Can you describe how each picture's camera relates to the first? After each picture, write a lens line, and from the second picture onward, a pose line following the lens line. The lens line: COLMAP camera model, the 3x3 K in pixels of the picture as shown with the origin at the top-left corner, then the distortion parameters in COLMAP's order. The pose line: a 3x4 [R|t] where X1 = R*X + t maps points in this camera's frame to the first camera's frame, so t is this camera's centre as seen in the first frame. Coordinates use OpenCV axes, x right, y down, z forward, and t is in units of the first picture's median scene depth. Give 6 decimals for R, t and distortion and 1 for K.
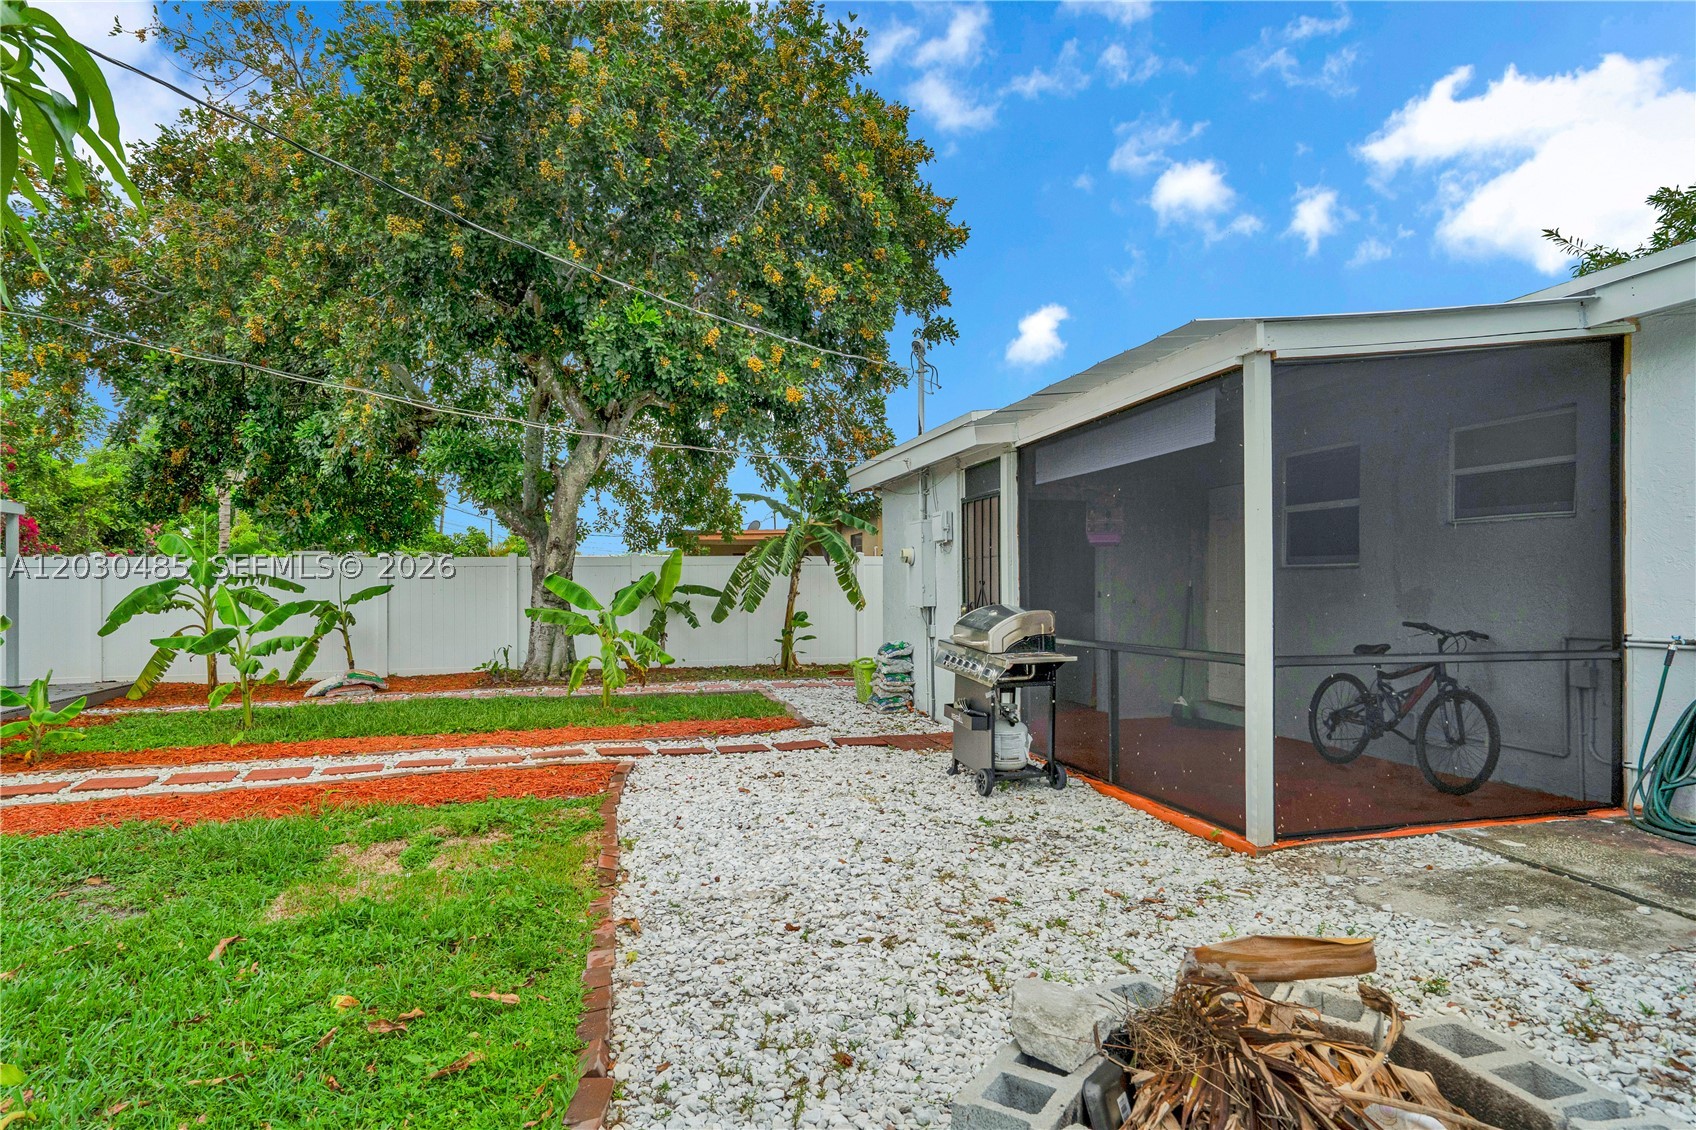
lens RADIAL K [[986.0, 0, 844.3], [0, 986.0, 588.0], [0, 0, 1]] dist [0.006912, 0.003122]
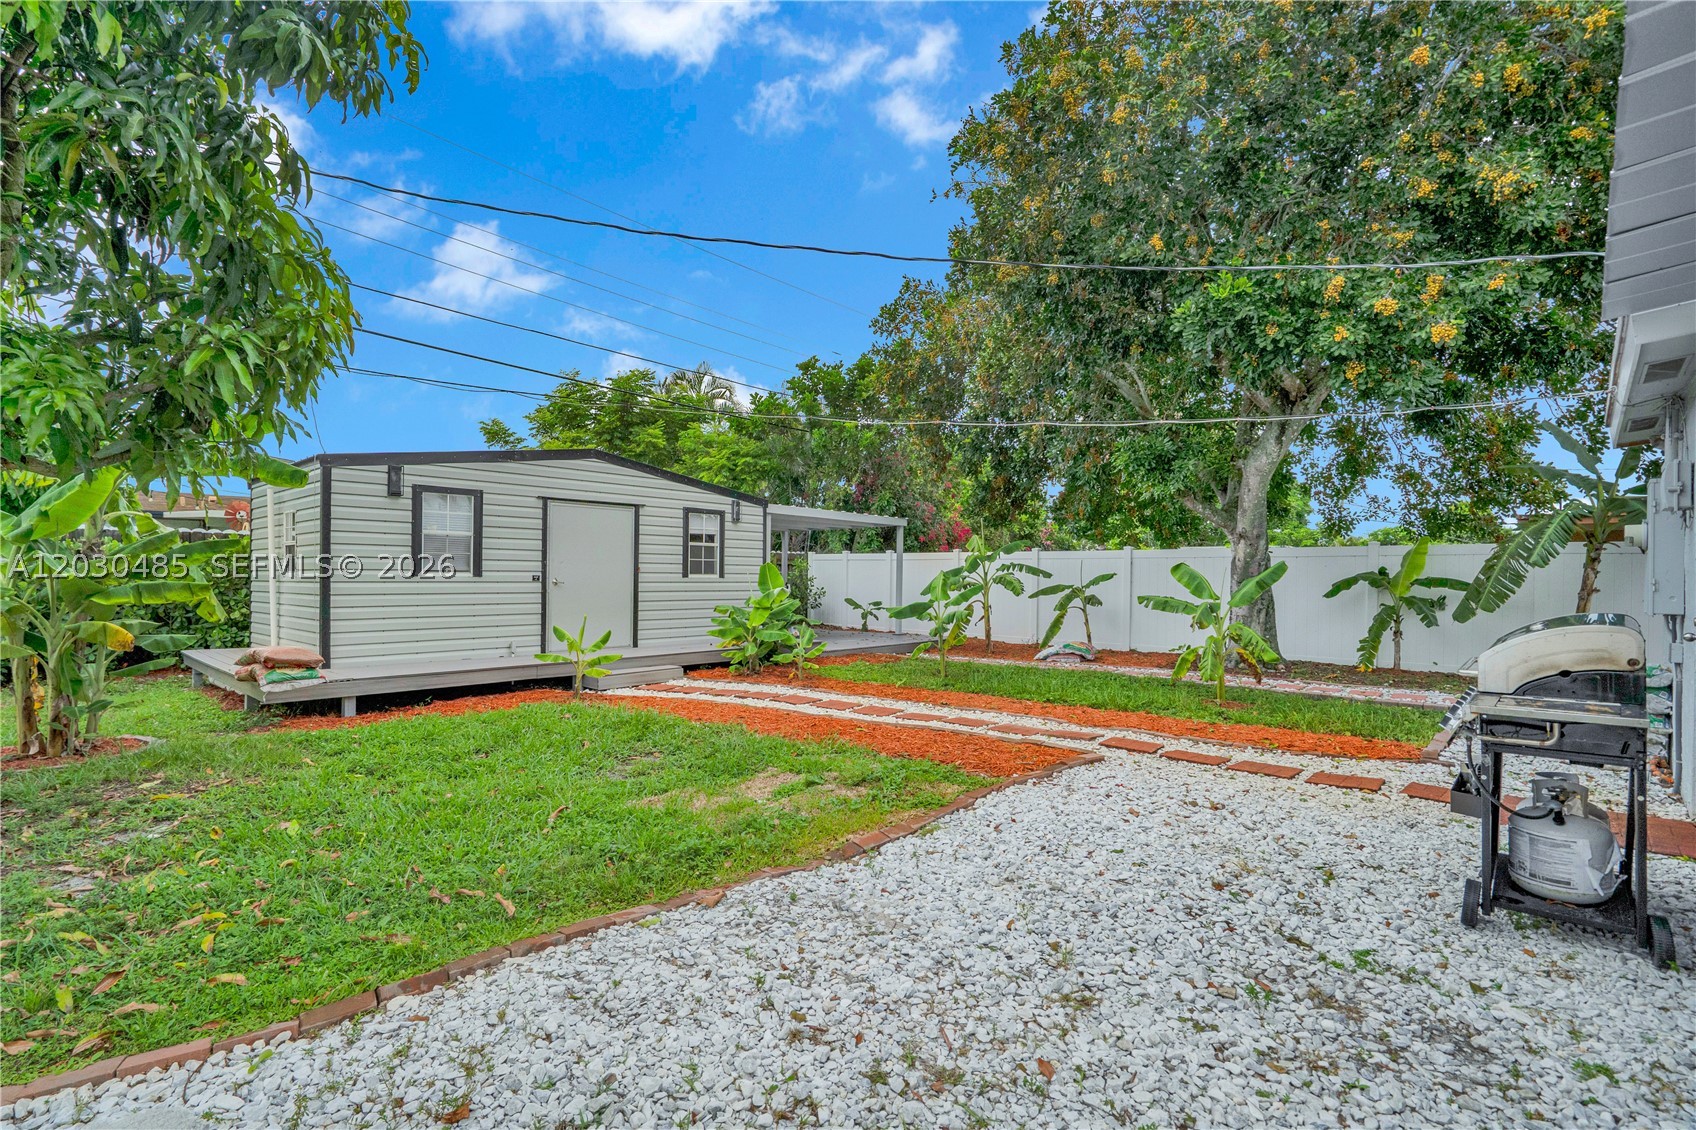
lens RADIAL K [[795.5, 0, 840.2], [0, 795.5, 579.8], [0, 0, 1]] dist [-0.007002, 0.003909]
pose [[0.534551, 0.015858, -0.844988, 0.318125], [-0.013015, 0.999860, 0.010531, -0.001866], [0.845036, 0.005368, 0.534682, 0.377775]]
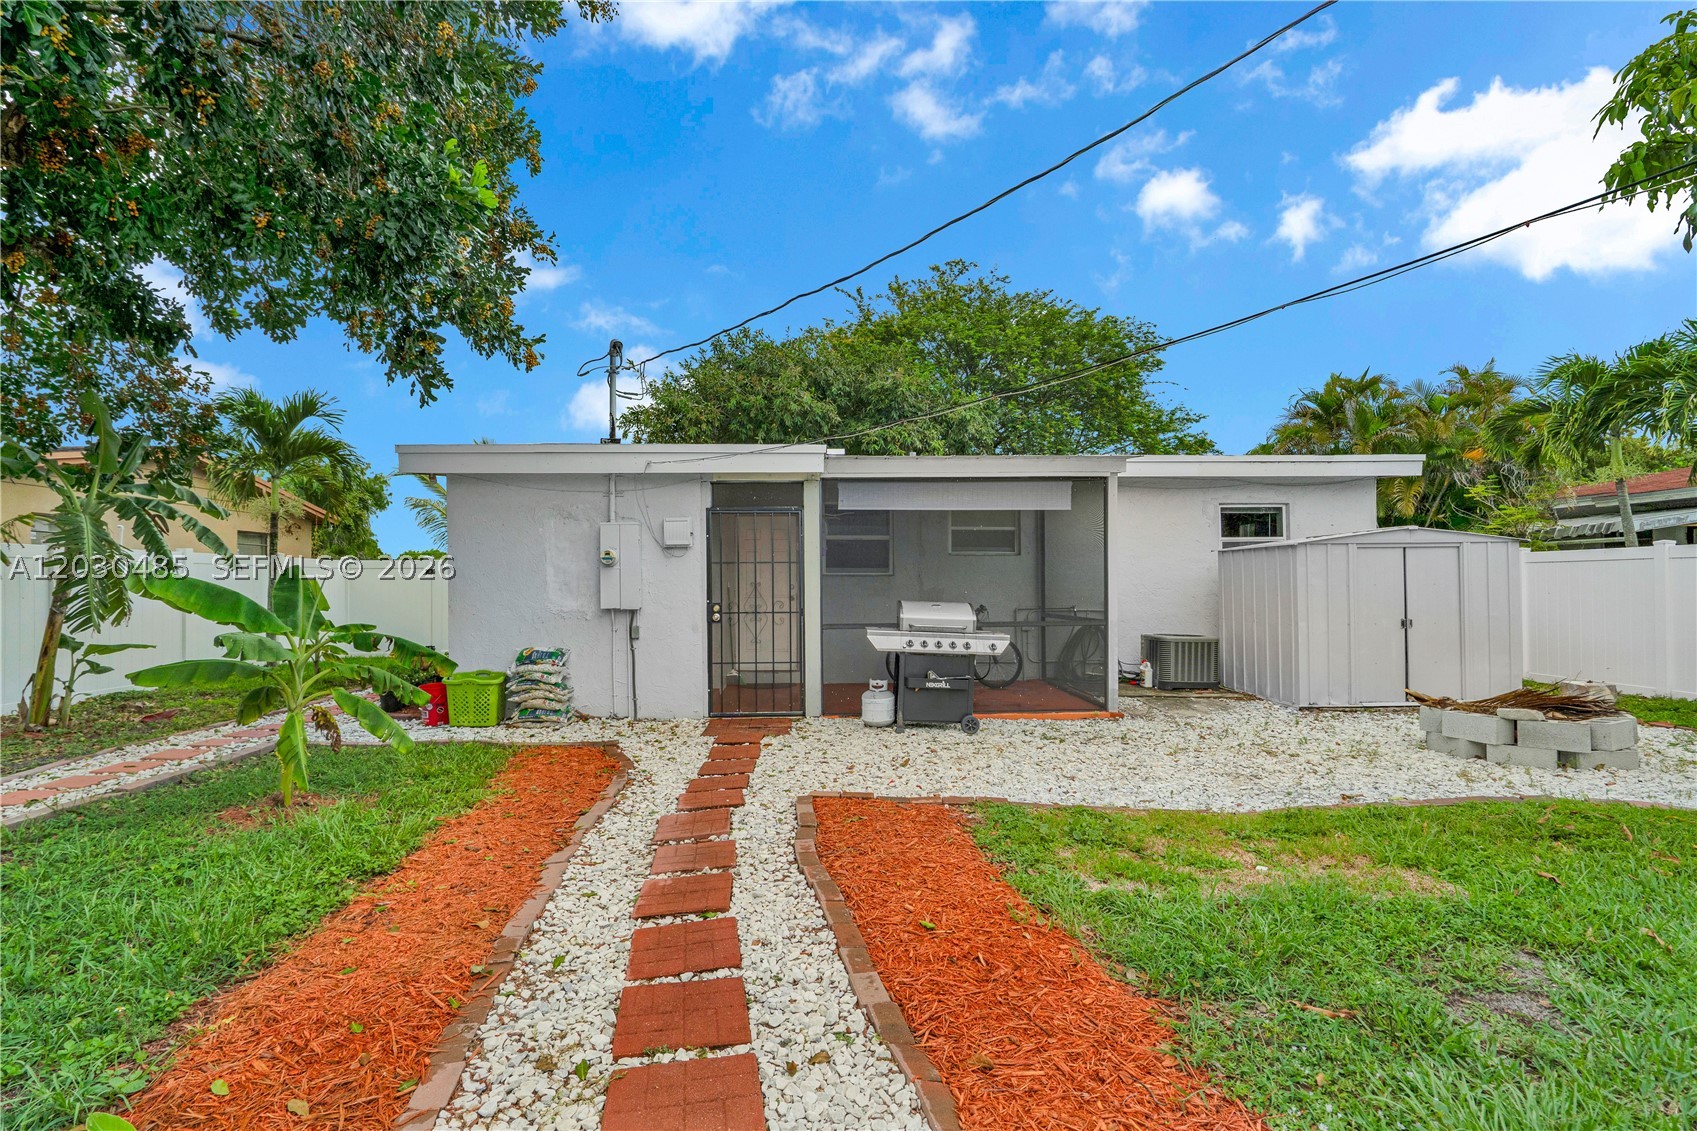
lens RADIAL K [[796.0, 0, 848.0], [0, 796.0, 593.1], [0, 0, 1]] dist [-0.007002, 0.003909]
pose [[0.220440, 0.000677, 0.975400, -0.952341], [0.004551, 0.999988, -0.001723, 0.008666], [-0.975390, 0.004819, 0.220435, 0.875210]]
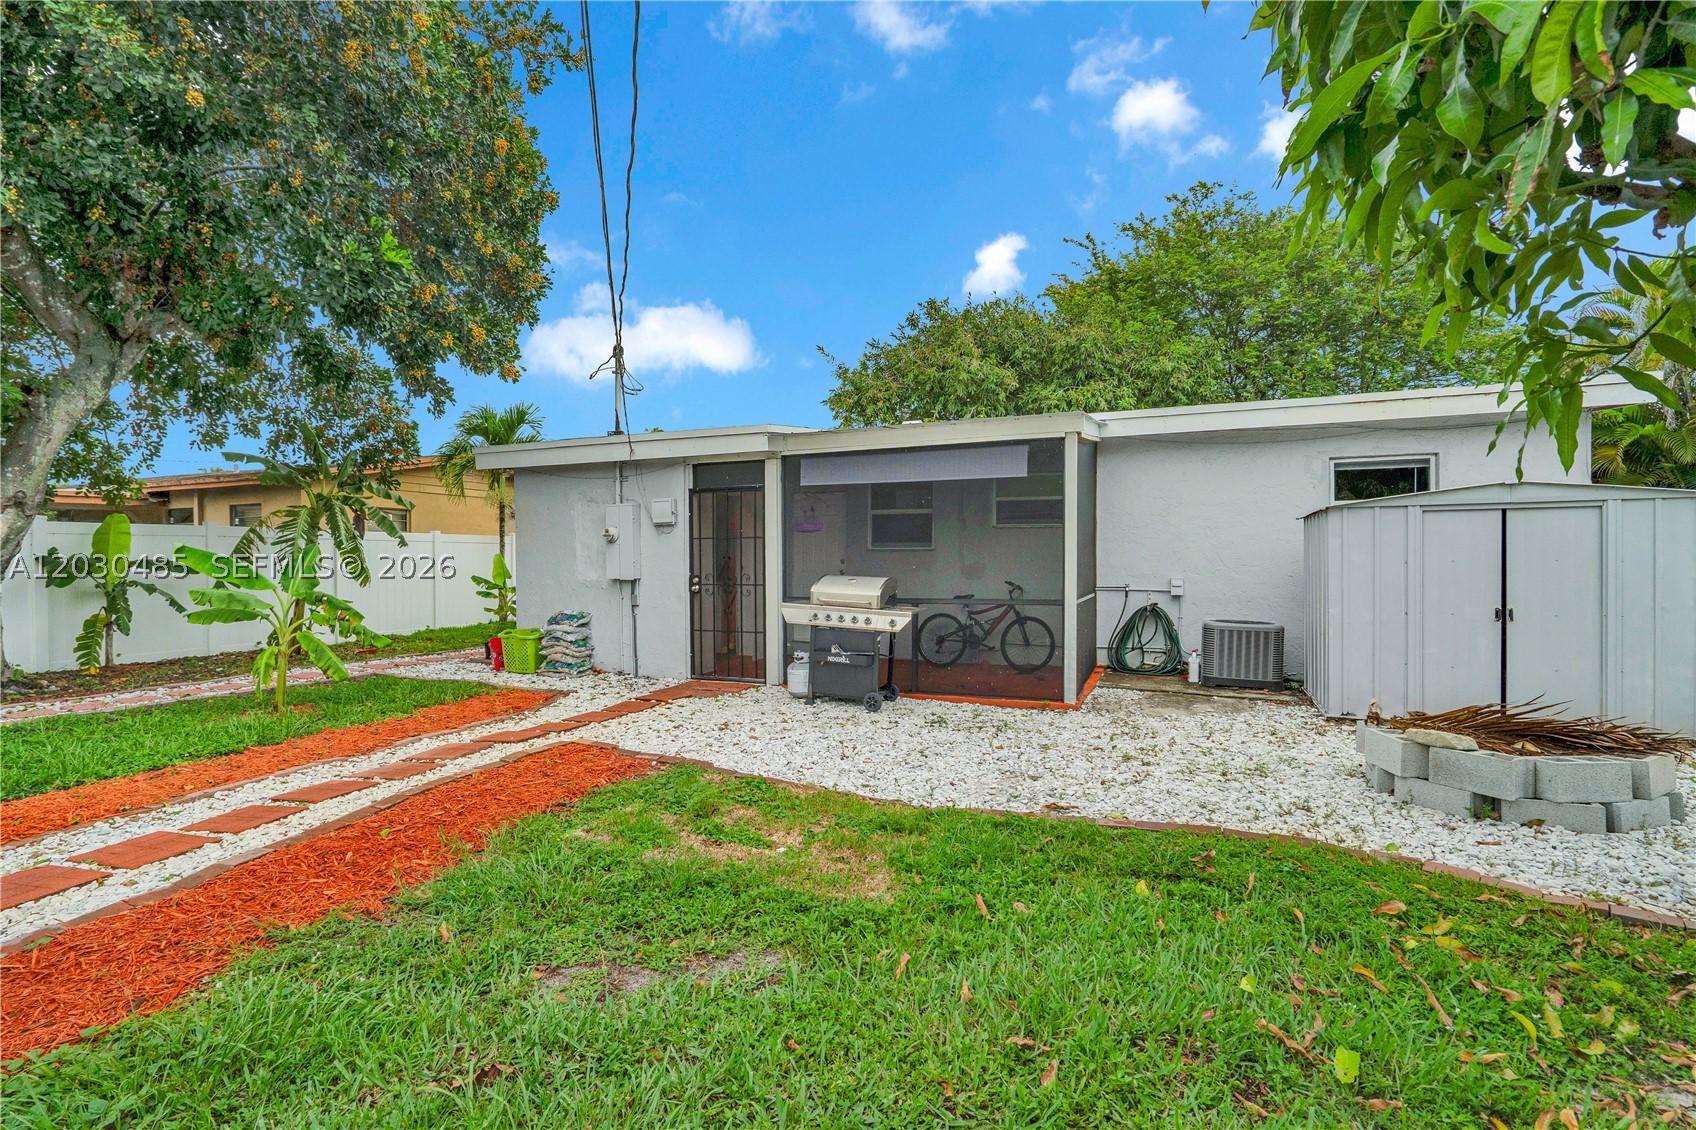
lens RADIAL K [[795.5, 0, 886.3], [0, 795.5, 569.6], [0, 0, 1]] dist [-0.007002, 0.003909]
pose [[0.592891, -0.007236, 0.805250, -0.704194], [0.000777, 0.999964, 0.008413, 0.001106], [-0.805282, -0.004362, 0.592875, 0.304145]]
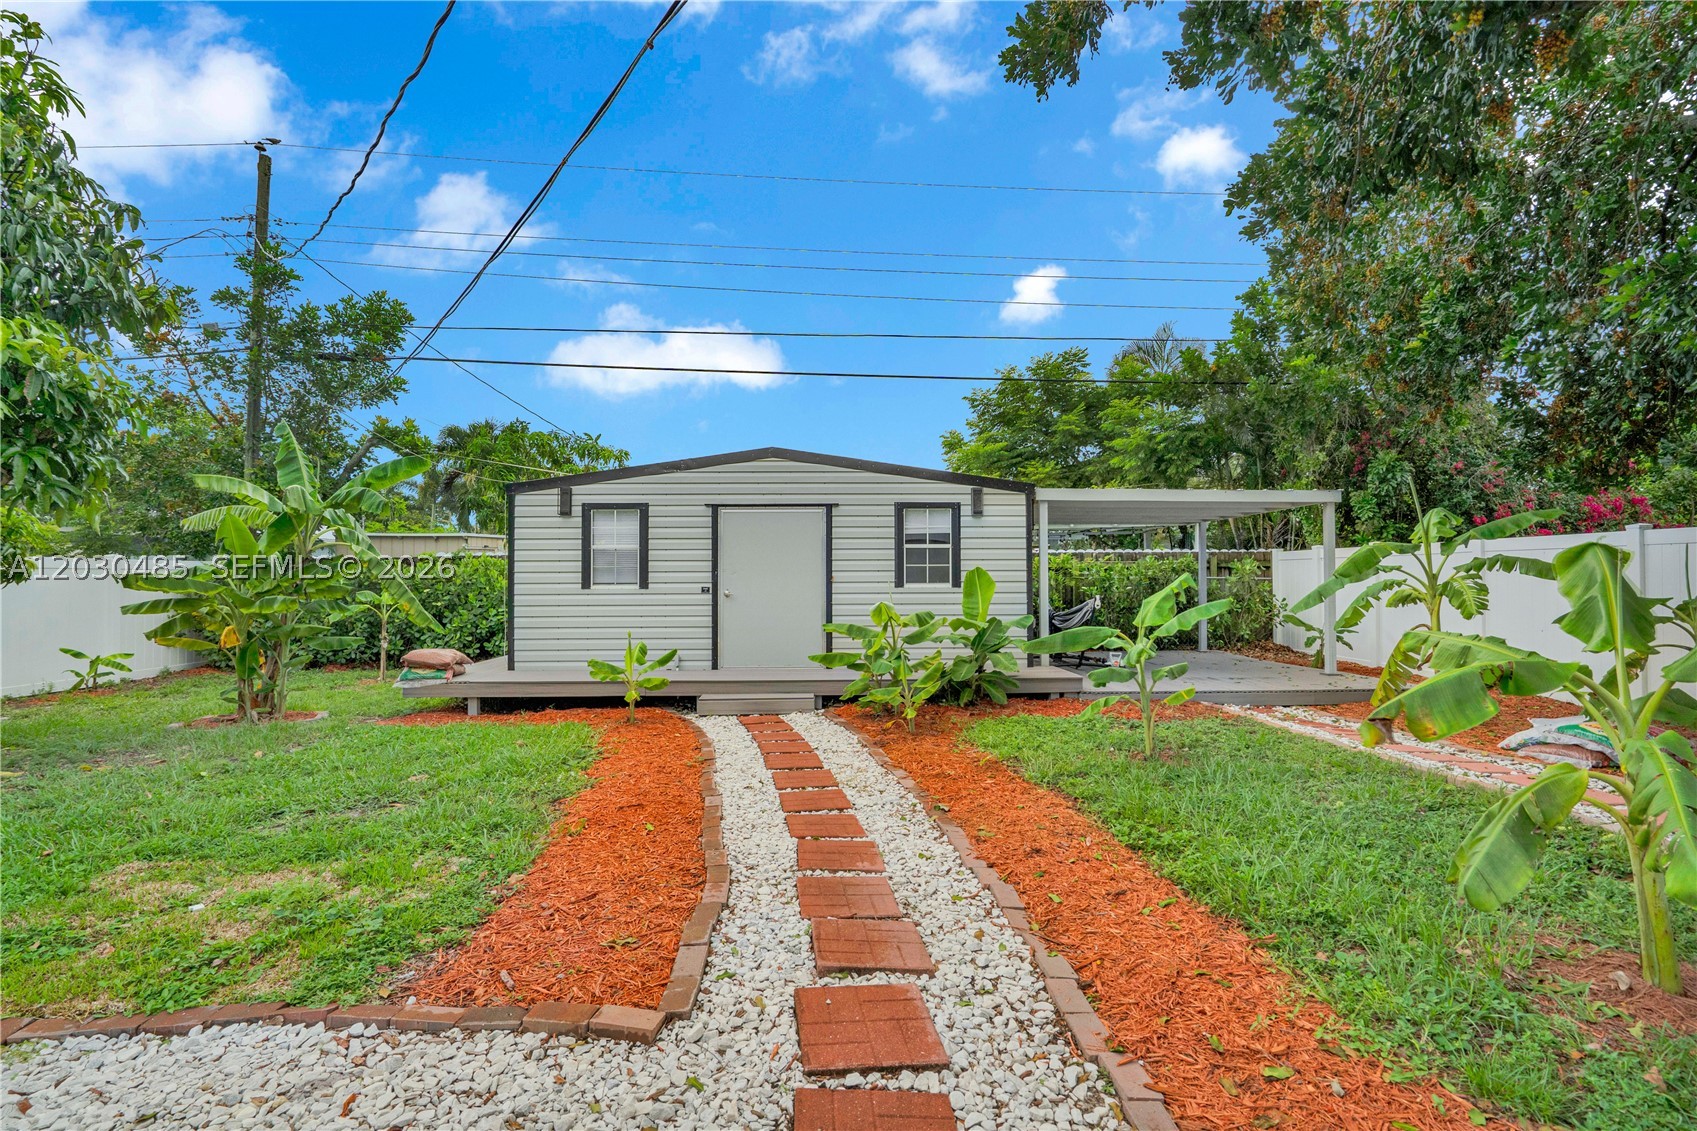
lens RADIAL K [[776.0, 0, 855.5], [0, 776.0, 567.1], [0, 0, 1]] dist [-0.003086, -0.000058]
pose [[-0.250460, -0.014509, -0.968018, 0.068798], [0.004597, 0.999859, -0.016175, 0.000568], [0.968116, -0.008501, -0.250357, 1.188966]]
